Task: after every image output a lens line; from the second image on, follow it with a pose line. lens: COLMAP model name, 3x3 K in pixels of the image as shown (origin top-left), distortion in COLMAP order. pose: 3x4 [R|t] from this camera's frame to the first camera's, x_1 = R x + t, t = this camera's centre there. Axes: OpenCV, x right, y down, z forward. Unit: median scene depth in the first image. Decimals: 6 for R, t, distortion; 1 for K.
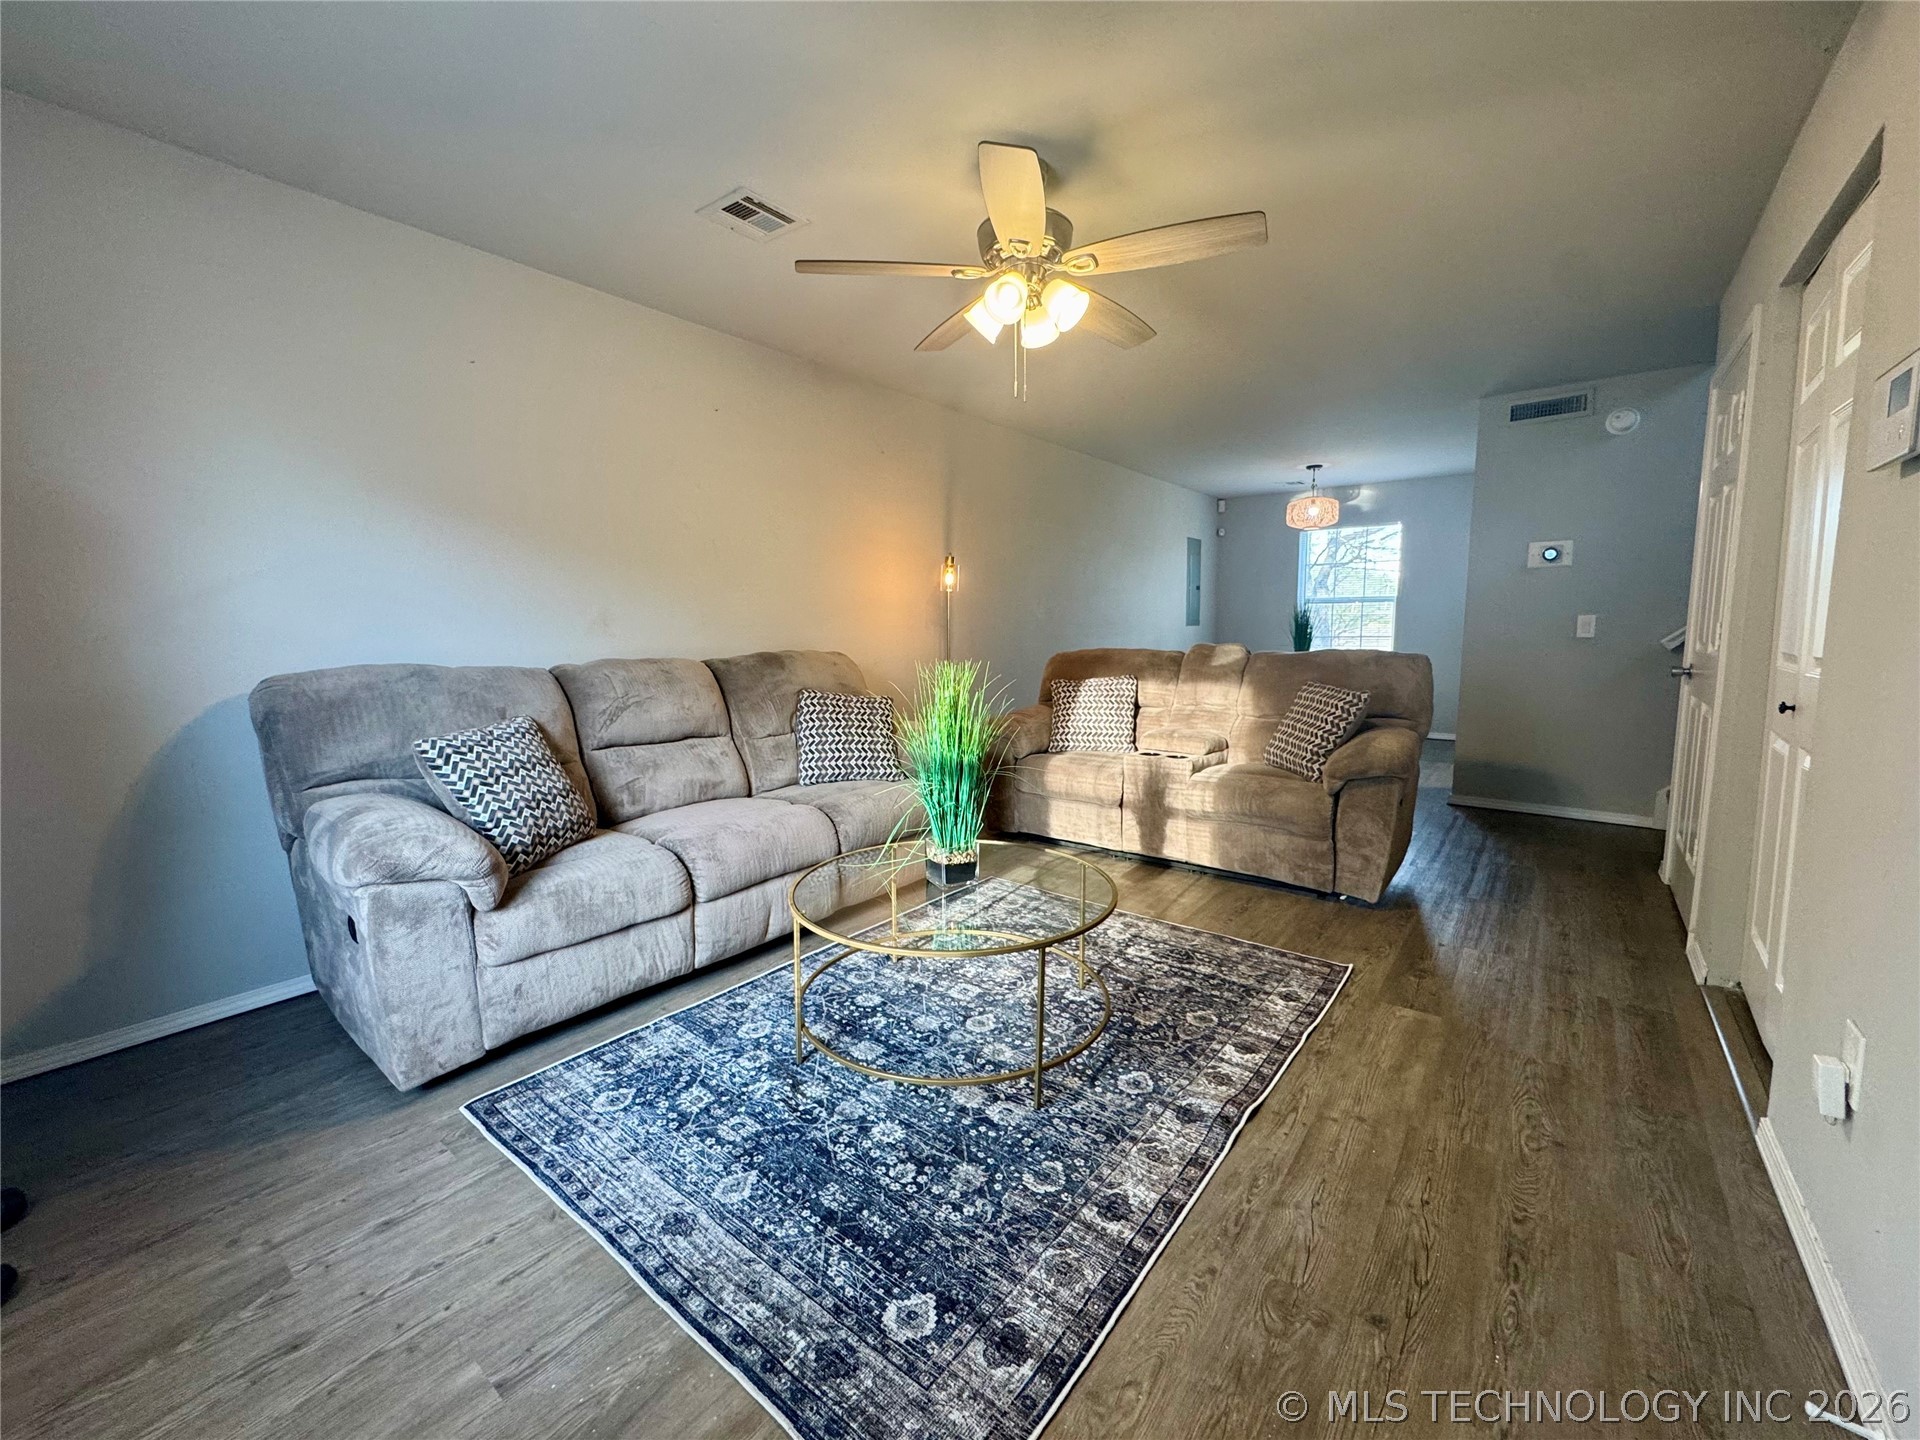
lens RADIAL K [[771.4, 0, 955.5], [0, 771.4, 718.2], [0, 0, 1]] dist [-0.004398, -0.000170]
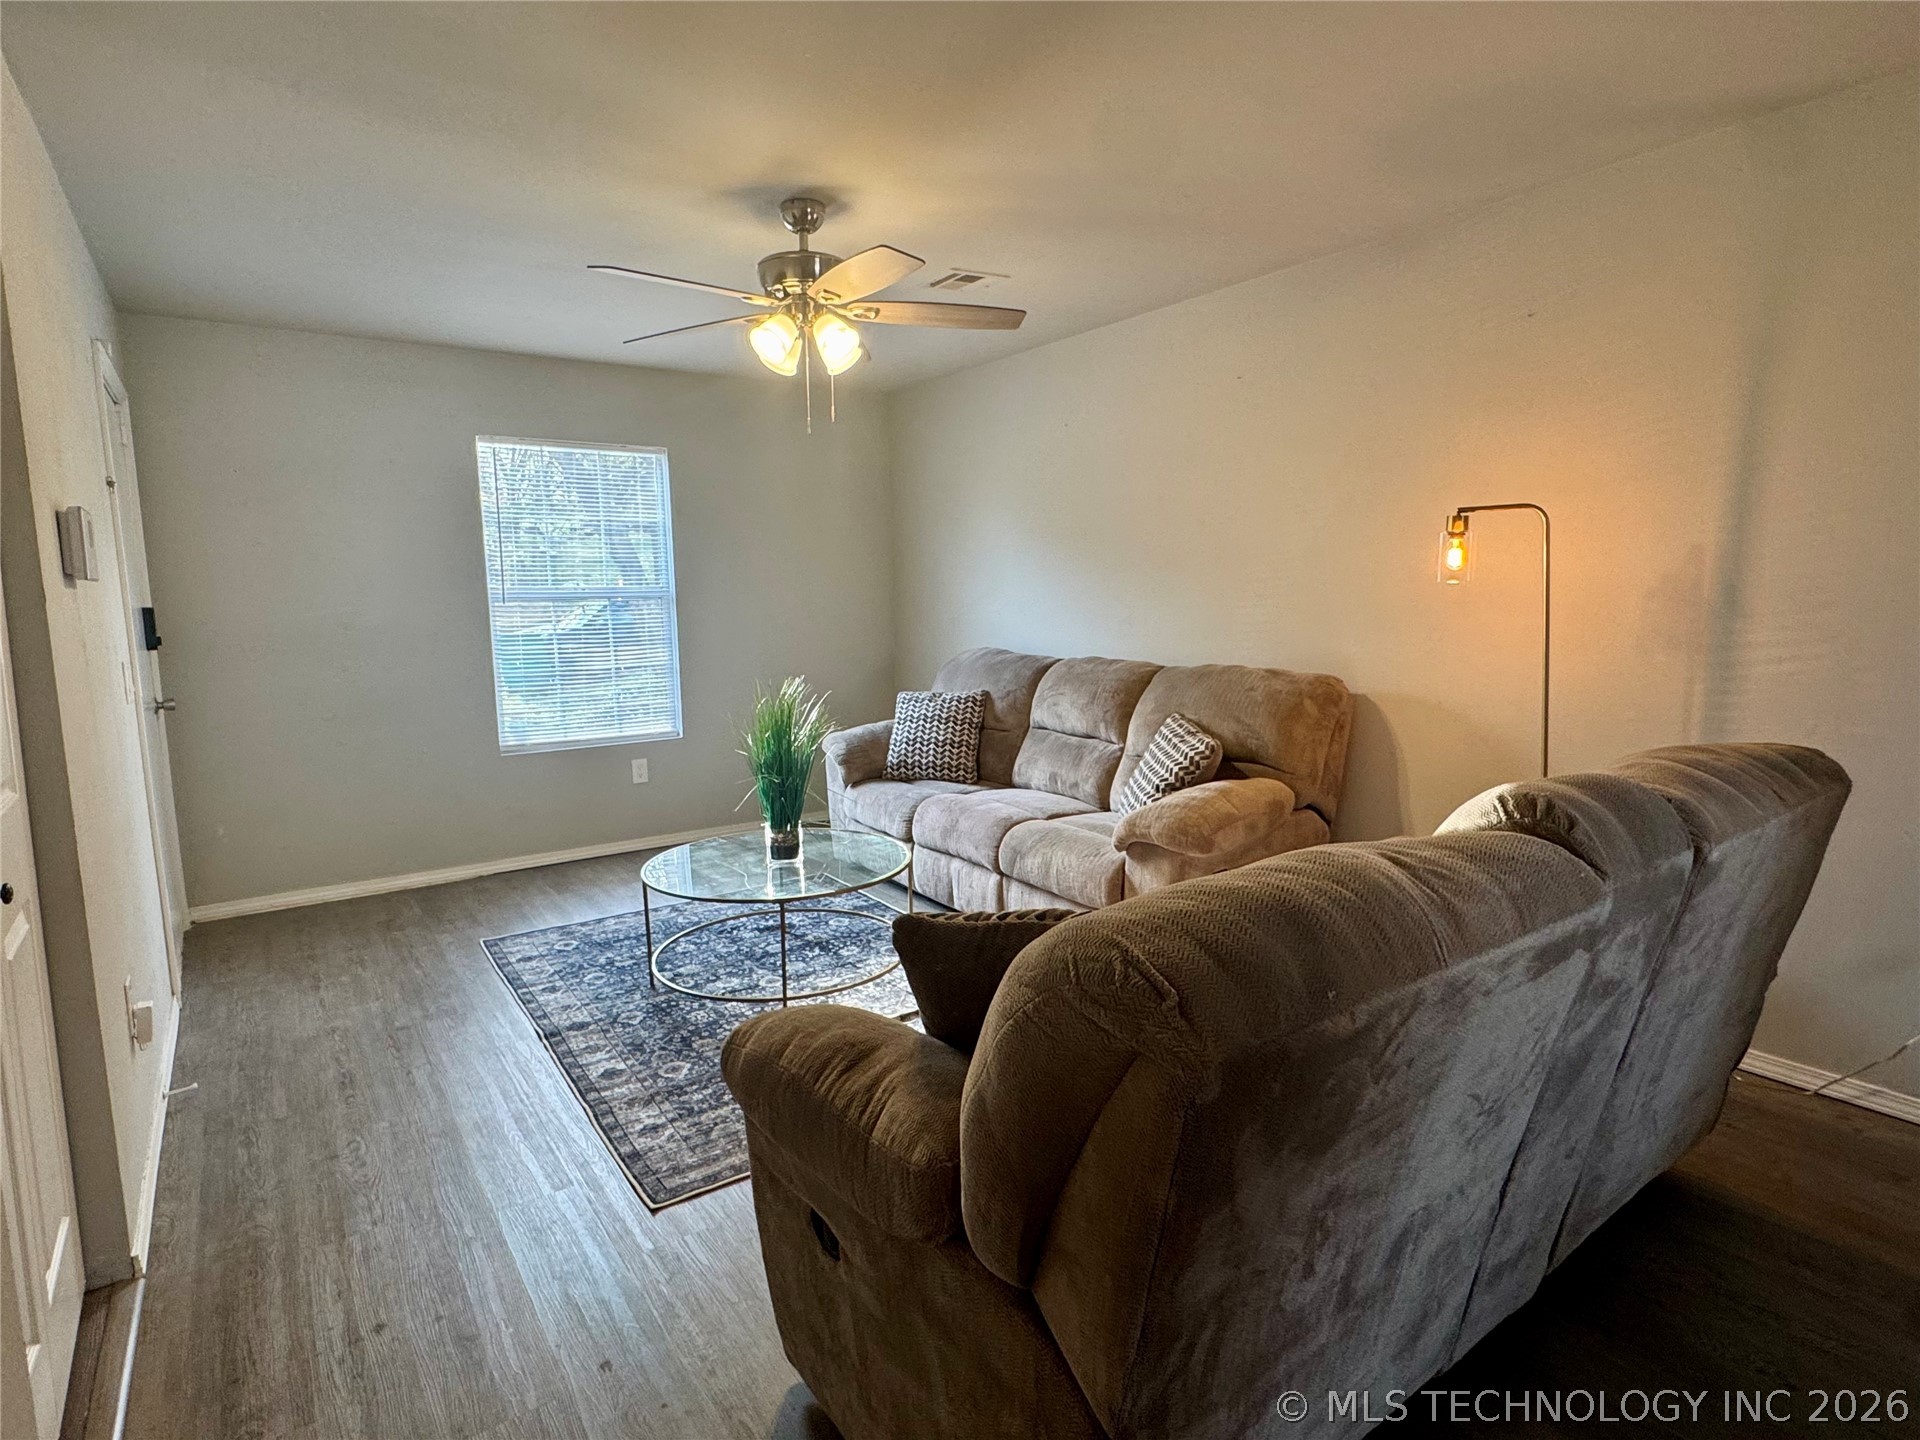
lens RADIAL K [[1002.9, 0, 951.9], [0, 1002.9, 719.8], [0, 0, 1]] dist [0.001892, -0.000992]
pose [[-0.282888, 0.140040, -0.948875, 1.636060], [-0.094981, 0.980332, 0.172999, -0.356424], [0.954439, 0.139064, -0.264023, 1.929817]]
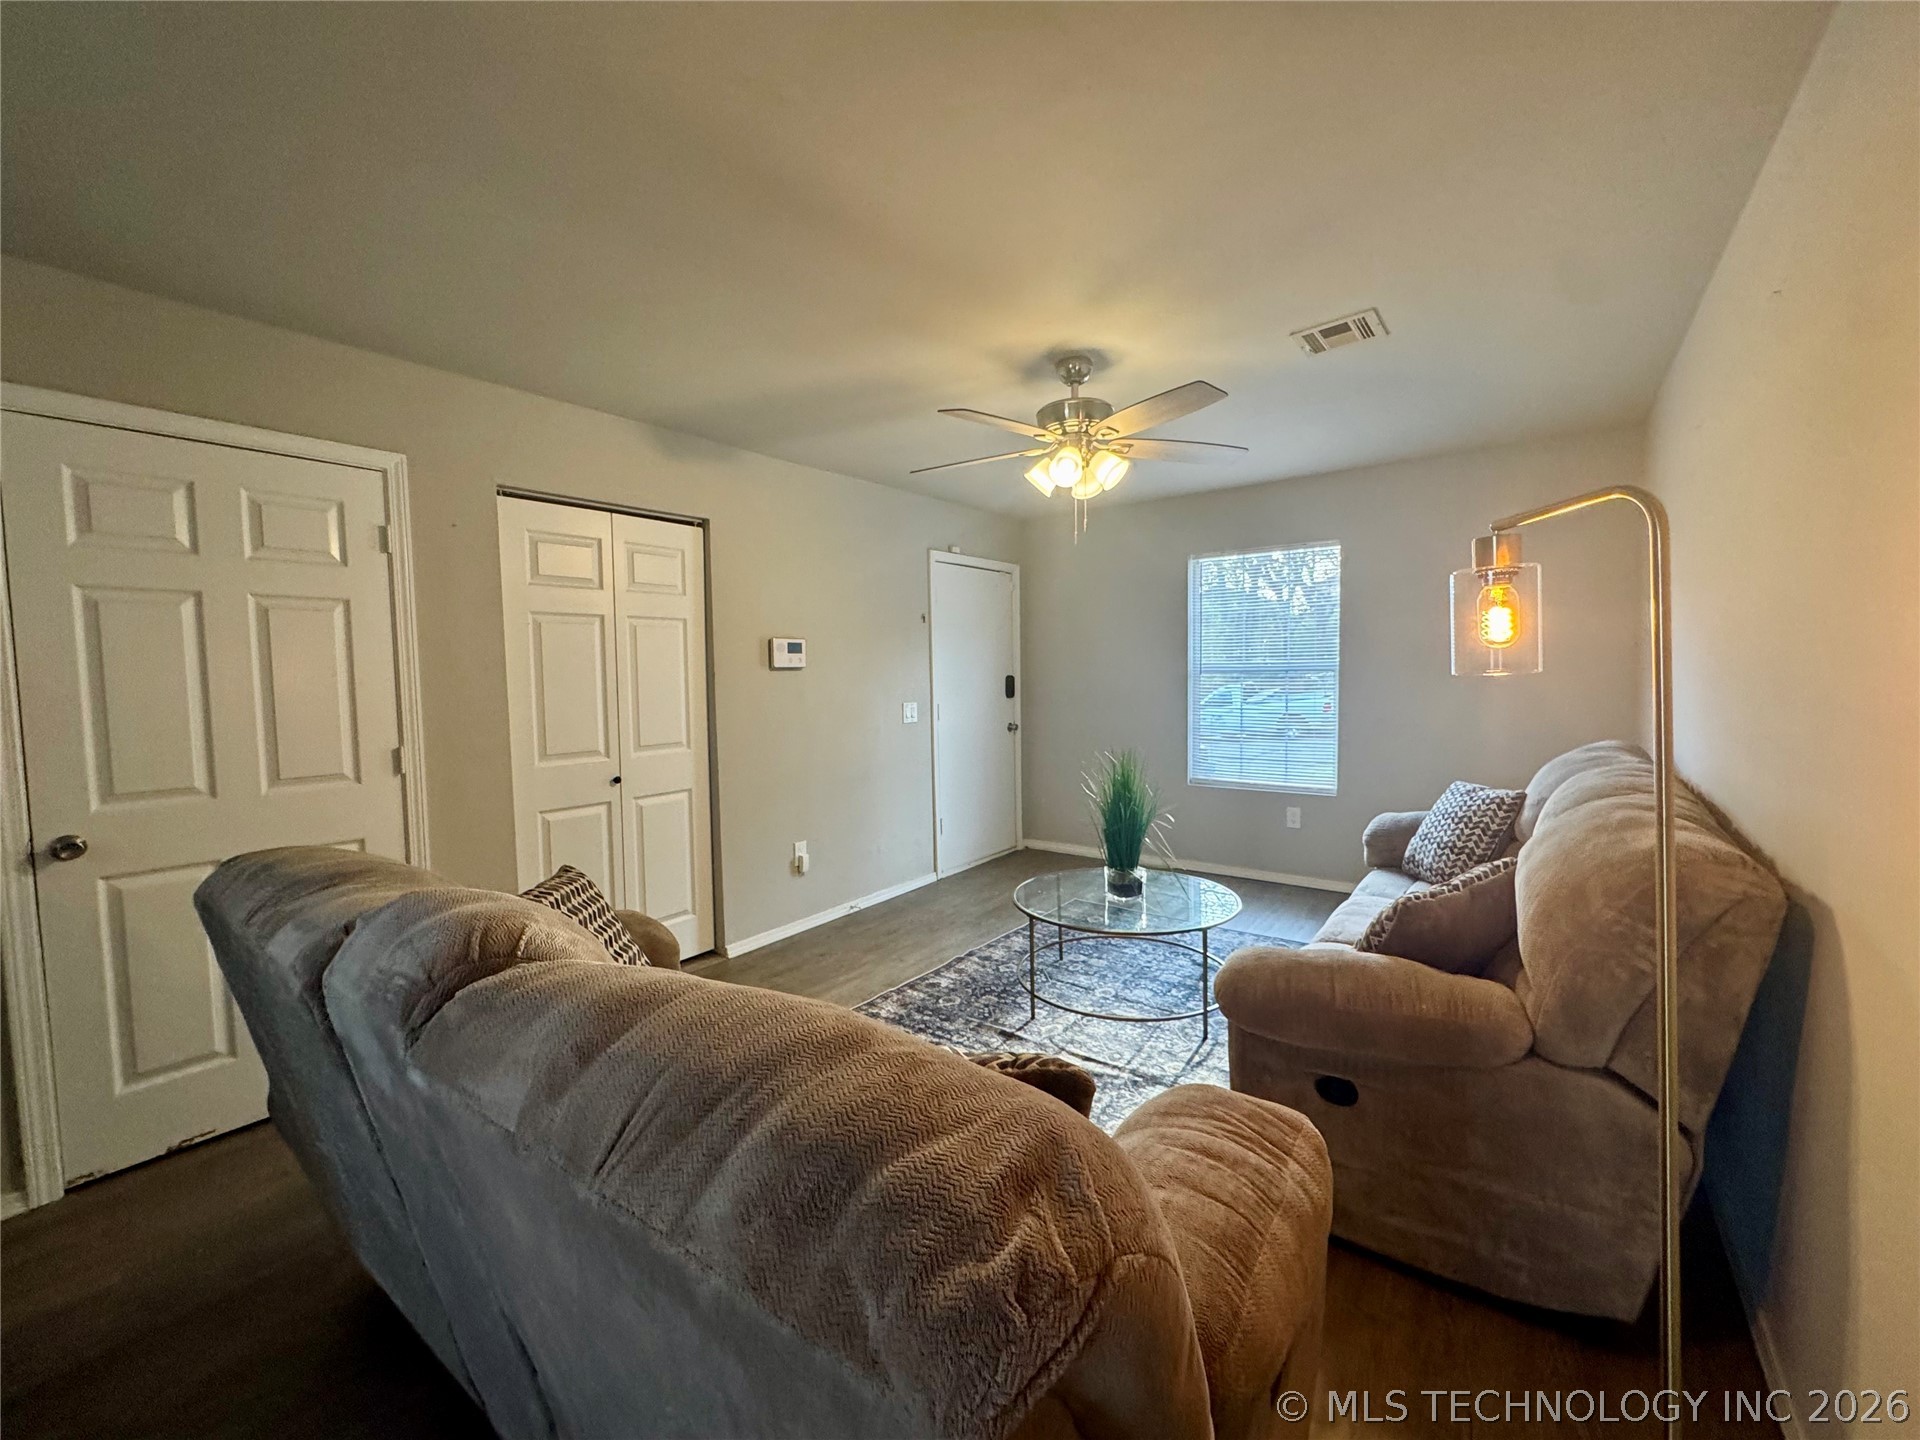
lens RADIAL K [[771.4, 0, 967.2], [0, 771.4, 713.0], [0, 0, 1]] dist [-0.004398, -0.000170]
pose [[-0.999138, 0.029203, -0.029513, 0.377678], [0.023660, 0.984594, 0.173245, -0.446820], [0.034118, 0.172398, -0.984436, 2.759243]]
